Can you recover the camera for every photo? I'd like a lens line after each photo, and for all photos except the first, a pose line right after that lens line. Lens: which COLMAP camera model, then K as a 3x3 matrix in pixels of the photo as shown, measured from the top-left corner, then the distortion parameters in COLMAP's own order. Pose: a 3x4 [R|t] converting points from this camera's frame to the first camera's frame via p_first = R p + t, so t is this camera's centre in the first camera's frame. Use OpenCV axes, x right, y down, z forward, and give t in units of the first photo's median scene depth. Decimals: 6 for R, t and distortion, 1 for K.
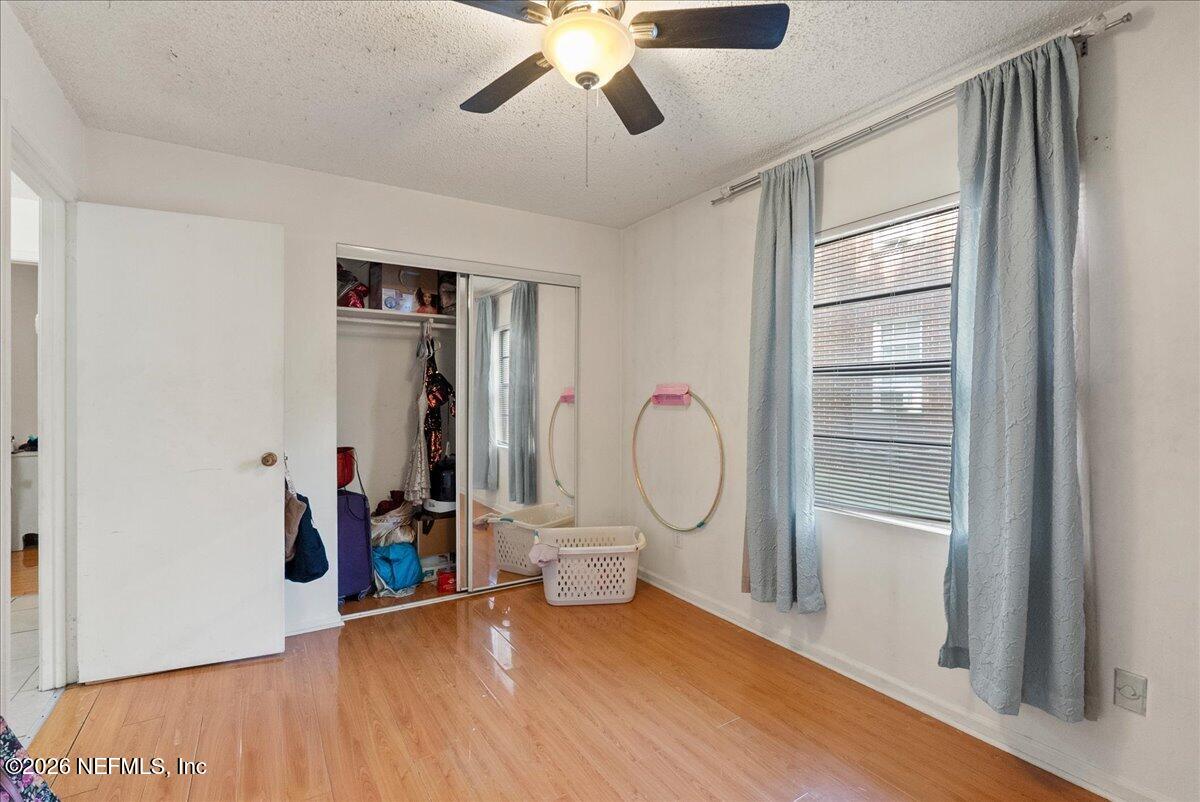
lens RADIAL K [[538.3, 0, 604.5], [0, 538.3, 394.8], [0, 0, 1]] dist [-0.015201, 0.000717]
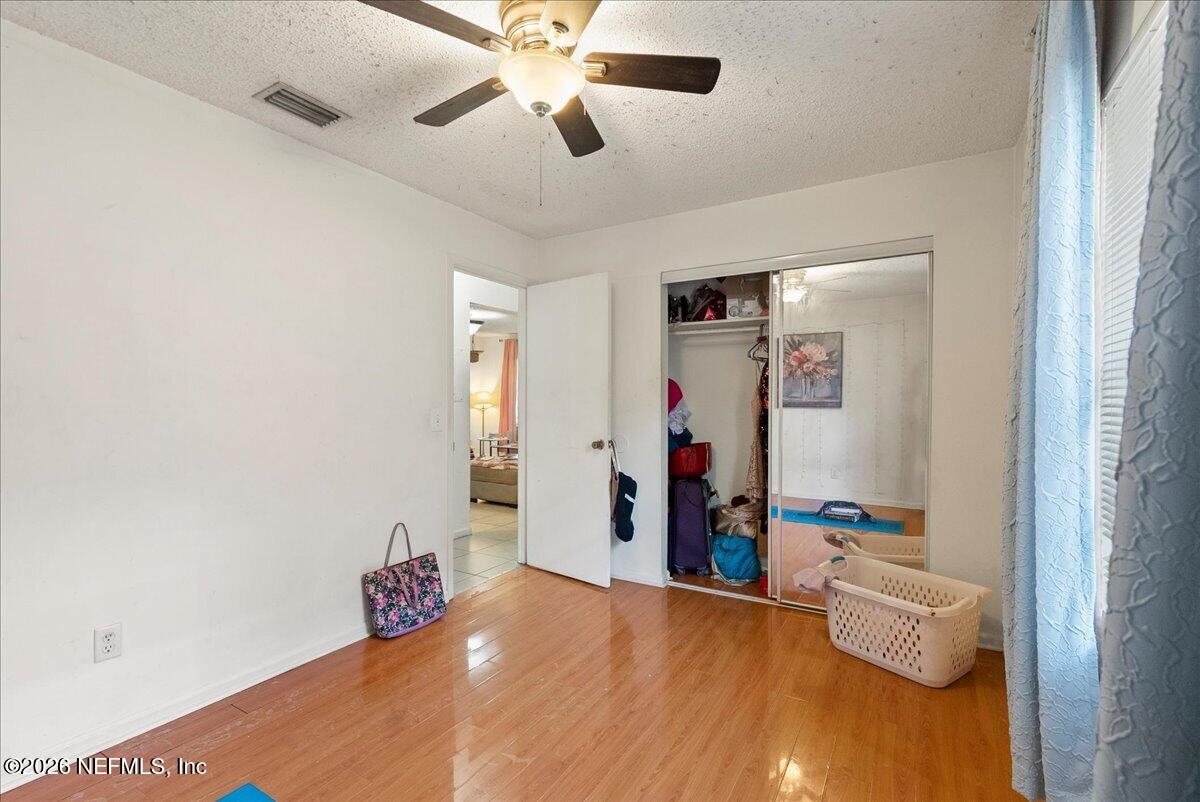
lens RADIAL K [[538.3, 0, 600.6], [0, 538.3, 406.7], [0, 0, 1]] dist [-0.015201, 0.000717]
pose [[0.446358, 0.007771, -0.894821, 0.471968], [0.005299, 0.999922, 0.011327, 0.006144], [0.894839, -0.009798, 0.446282, 0.295923]]
